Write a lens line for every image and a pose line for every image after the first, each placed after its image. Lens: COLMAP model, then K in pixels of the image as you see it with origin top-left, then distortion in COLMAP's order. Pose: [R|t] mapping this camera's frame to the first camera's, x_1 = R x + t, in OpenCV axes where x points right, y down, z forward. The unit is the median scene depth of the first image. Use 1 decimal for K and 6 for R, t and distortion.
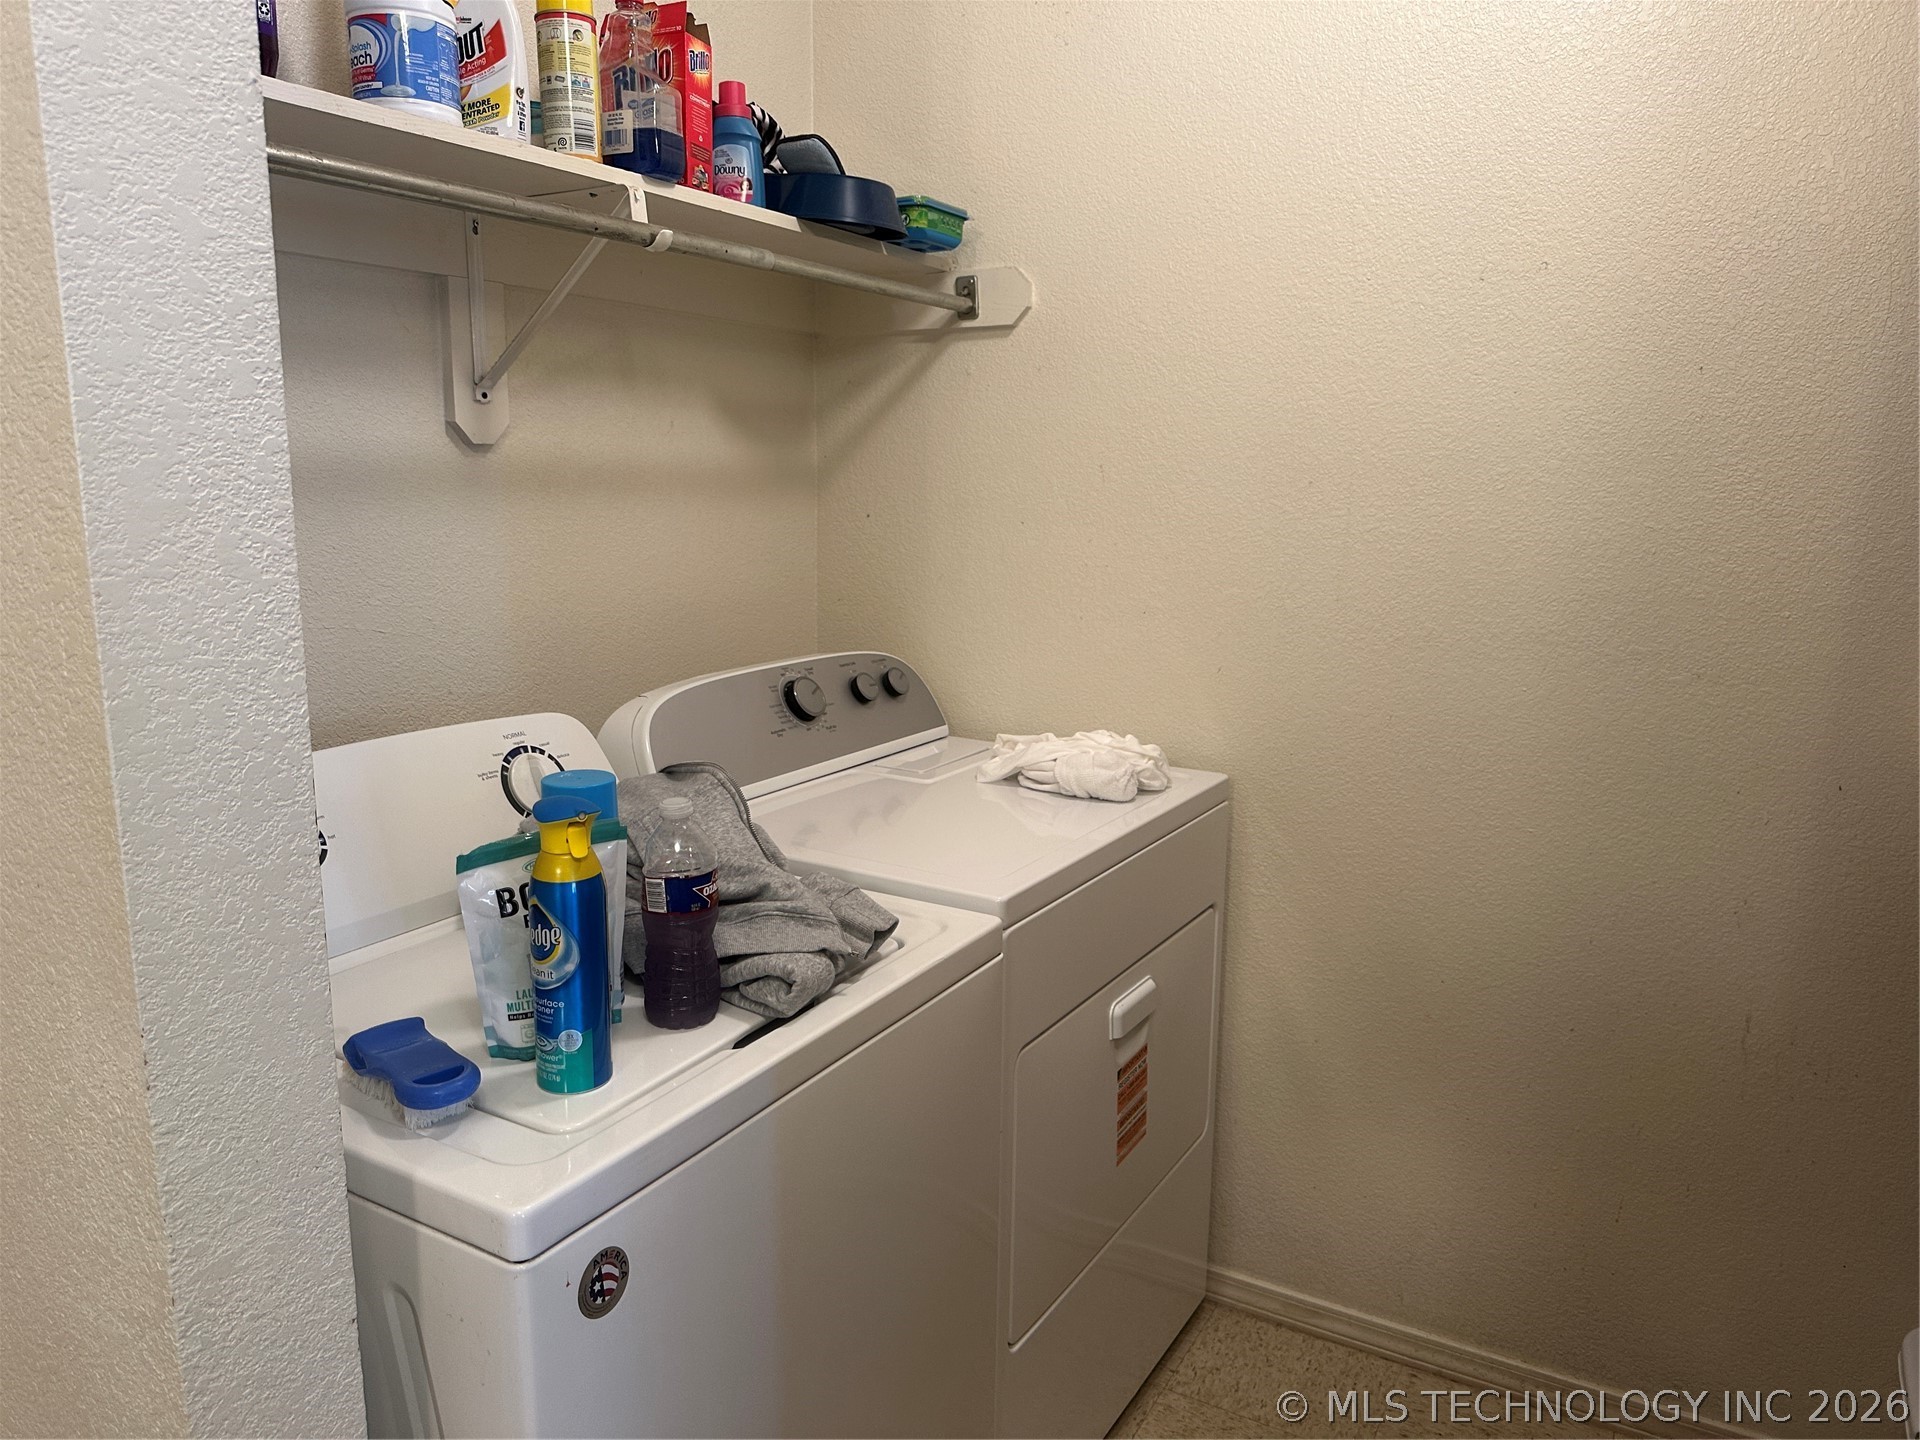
lens RADIAL K [[1341.7, 0, 957.6], [0, 1341.7, 730.7], [0, 0, 1]] dist [0.160575, -0.329365]
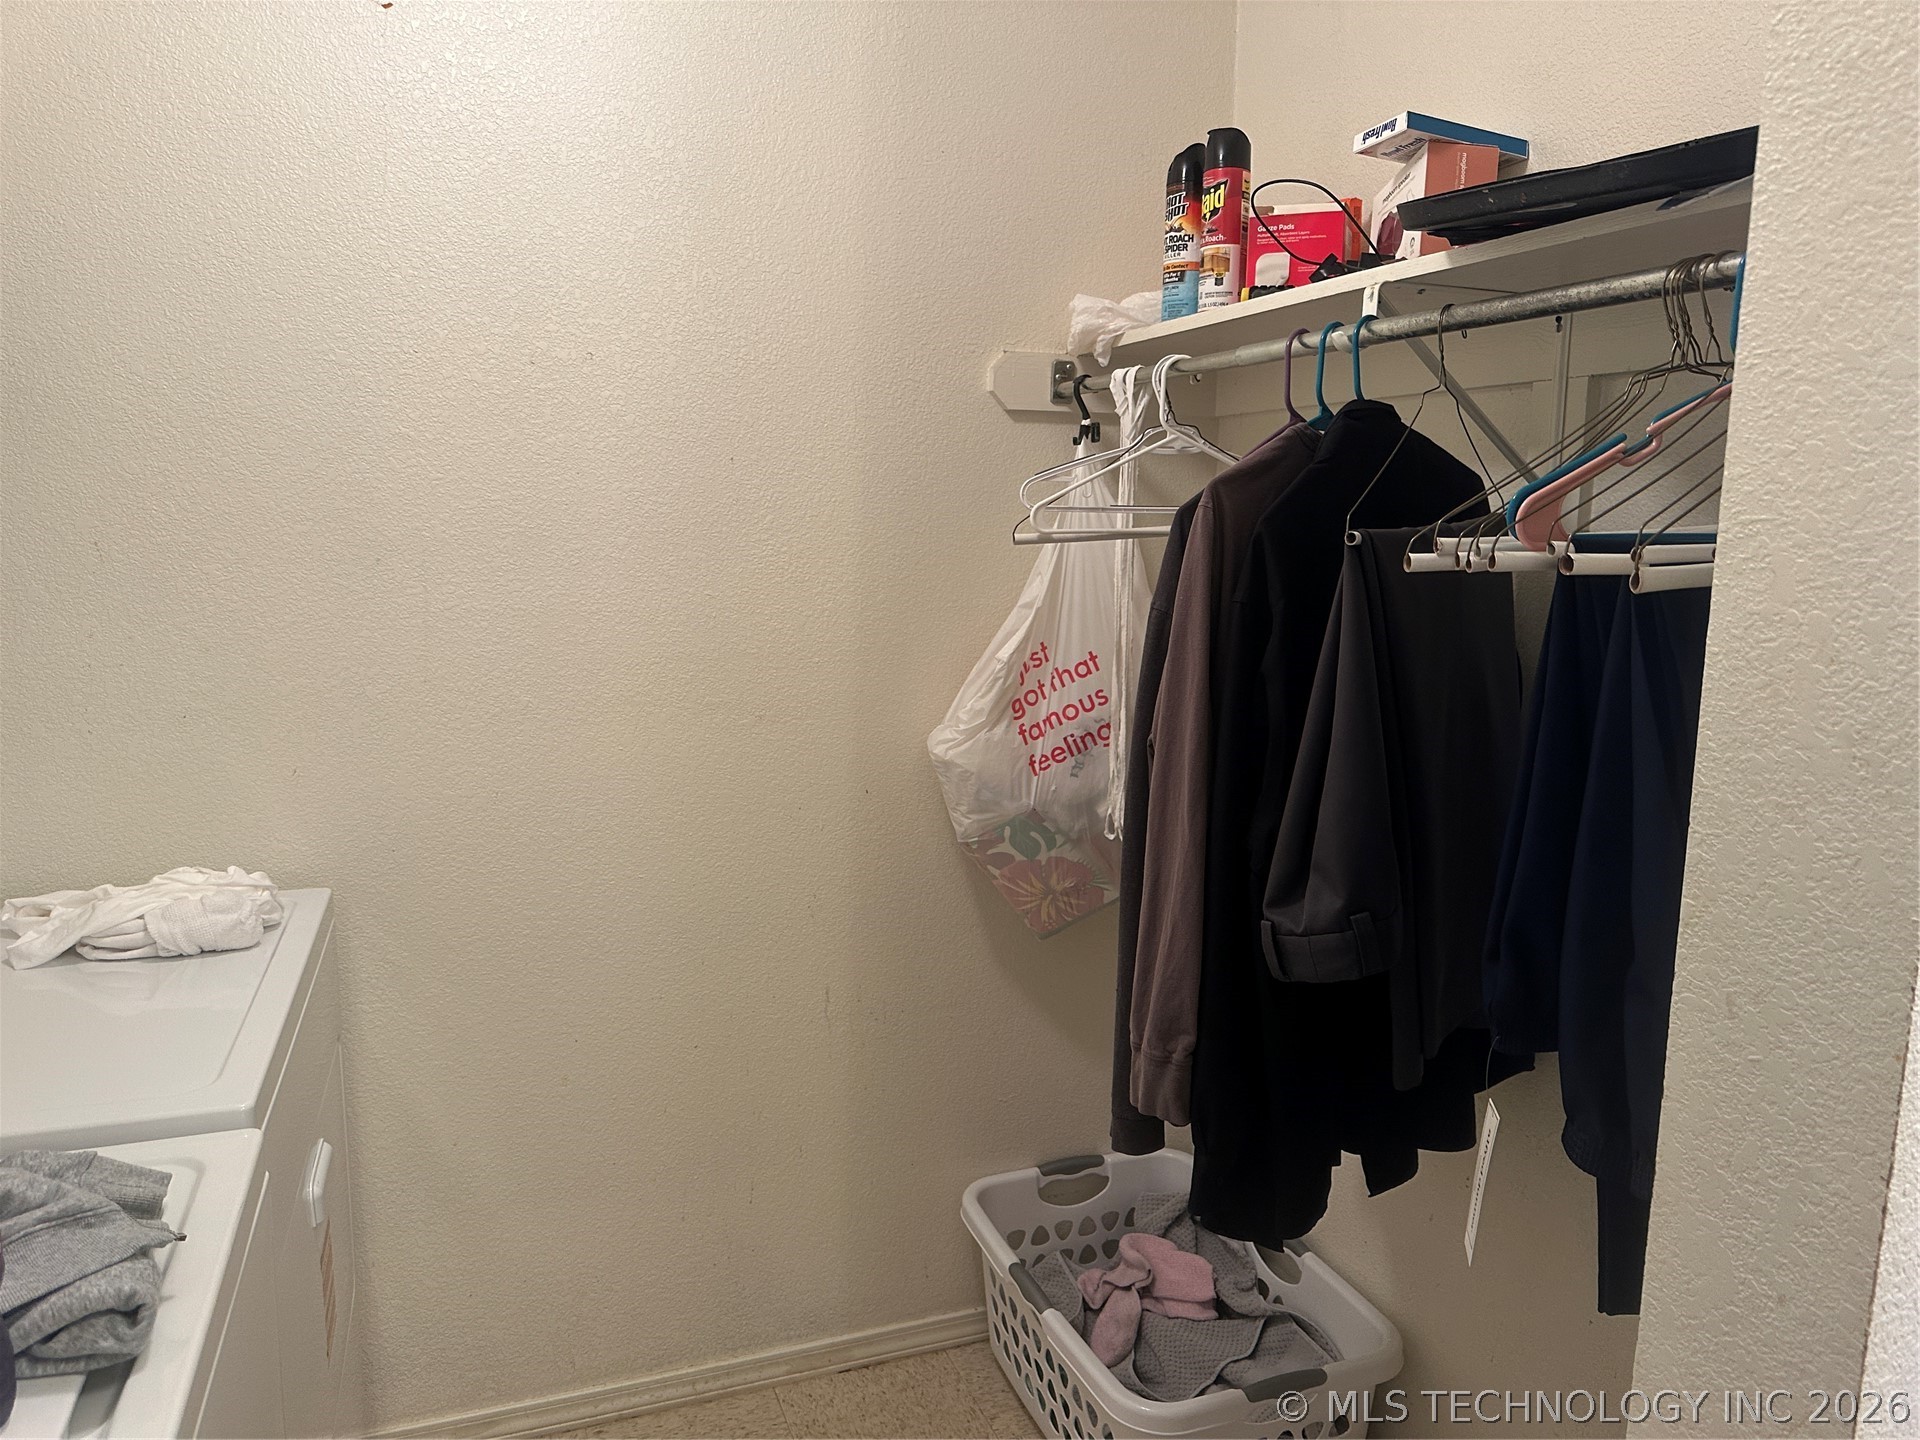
lens RADIAL K [[1357.0, 0, 951.5], [0, 1357.0, 723.1], [0, 0, 1]] dist [0.031071, -0.040462]
pose [[0.639095, -0.124906, 0.758918, -0.218963], [0.147098, 0.988361, 0.038797, -0.052057], [-0.754931, 0.086840, 0.650030, 0.108677]]
